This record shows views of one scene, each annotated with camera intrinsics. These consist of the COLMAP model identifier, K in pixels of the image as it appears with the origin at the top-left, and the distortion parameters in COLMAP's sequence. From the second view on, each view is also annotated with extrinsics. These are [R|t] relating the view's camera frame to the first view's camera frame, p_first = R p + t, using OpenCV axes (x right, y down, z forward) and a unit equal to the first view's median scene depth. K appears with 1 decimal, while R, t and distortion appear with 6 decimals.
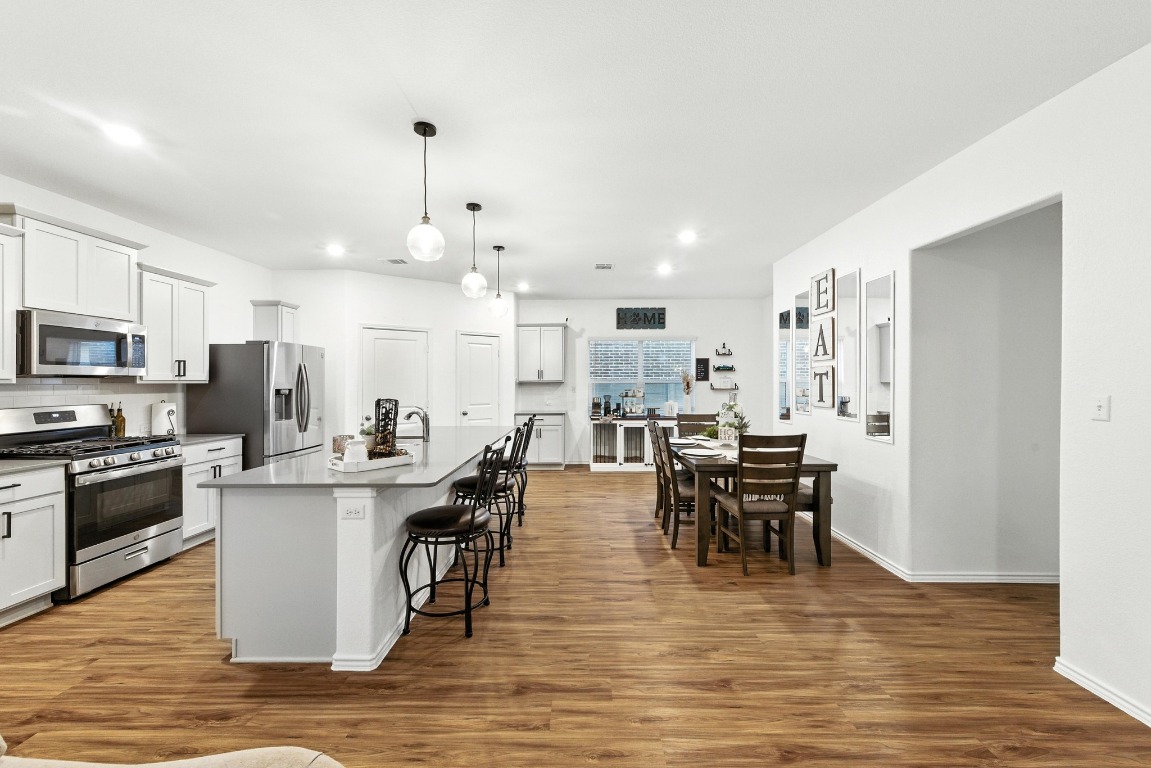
lens RADIAL K [[448.3, 0, 570.3], [0, 448.3, 392.4], [0, 0, 1]] dist [0.008613, 0.000718]
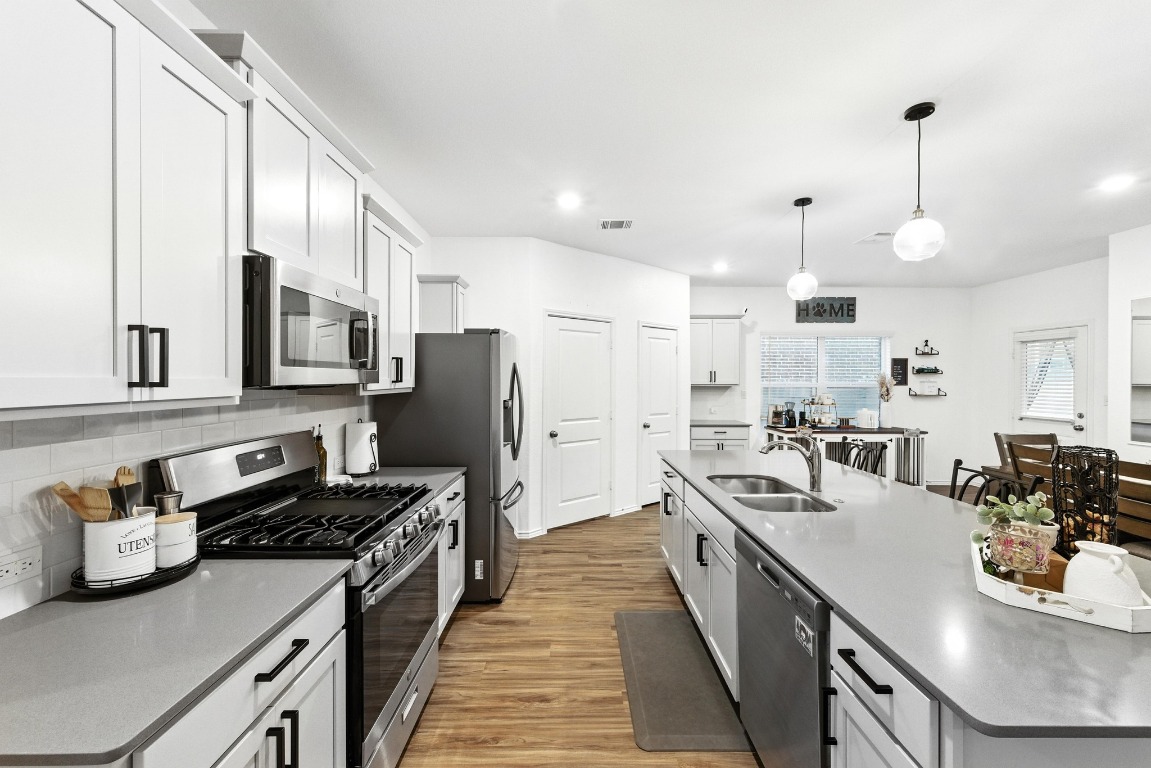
lens RADIAL K [[448.3, 0, 578.6], [0, 448.3, 383.9], [0, 0, 1]] dist [0.008613, 0.000718]
pose [[0.999526, 0.006008, 0.030182, -0.578014], [-0.005599, 0.999891, -0.013630, -0.024245], [-0.030261, 0.013454, 0.999451, 0.332544]]
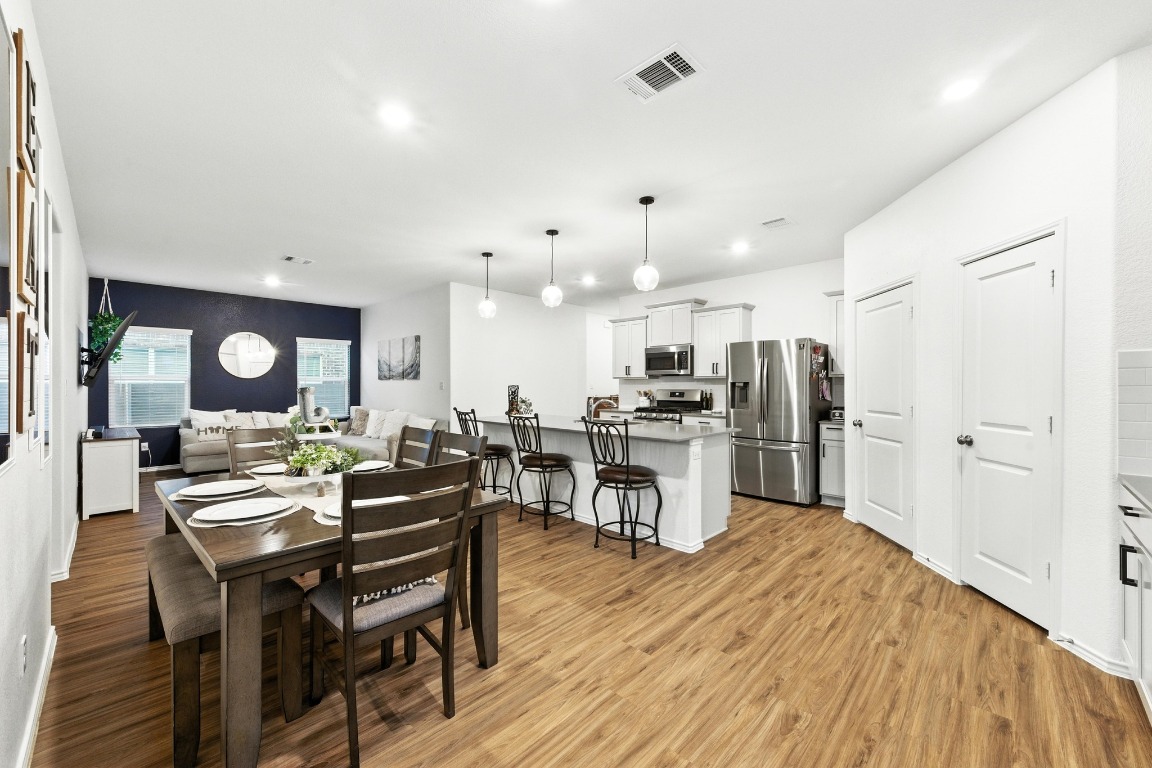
lens RADIAL K [[448.7, 0, 575.9], [0, 448.7, 383.8], [0, 0, 1]] dist [0.008613, 0.000718]
pose [[-0.681207, -0.002676, -0.732086, 0.525559], [-0.018567, 0.999735, 0.013622, -0.011169], [0.731855, 0.022872, -0.681076, 1.559626]]
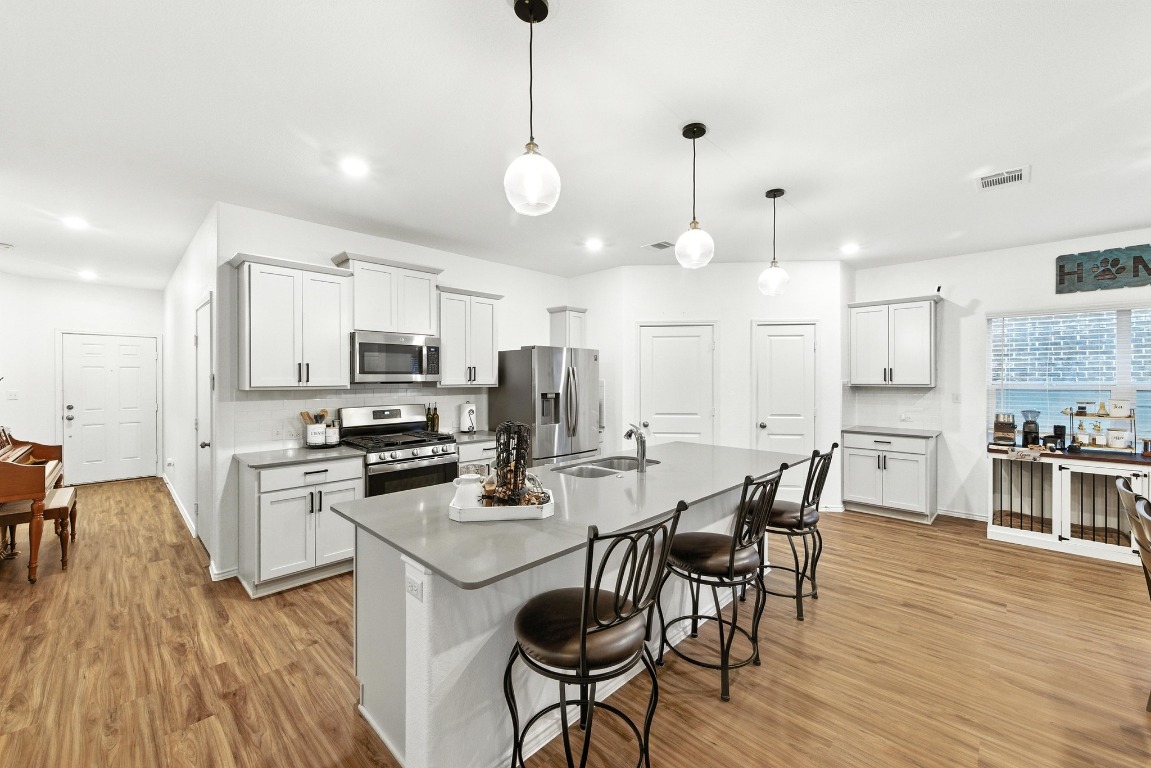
lens RADIAL K [[448.3, 0, 584.6], [0, 448.3, 380.3], [0, 0, 1]] dist [0.008613, 0.000718]
pose [[0.735586, 0.005224, -0.677411, 0.095874], [-0.017882, 0.999772, -0.011707, -0.026884], [0.677195, 0.020725, 0.735512, 0.337482]]
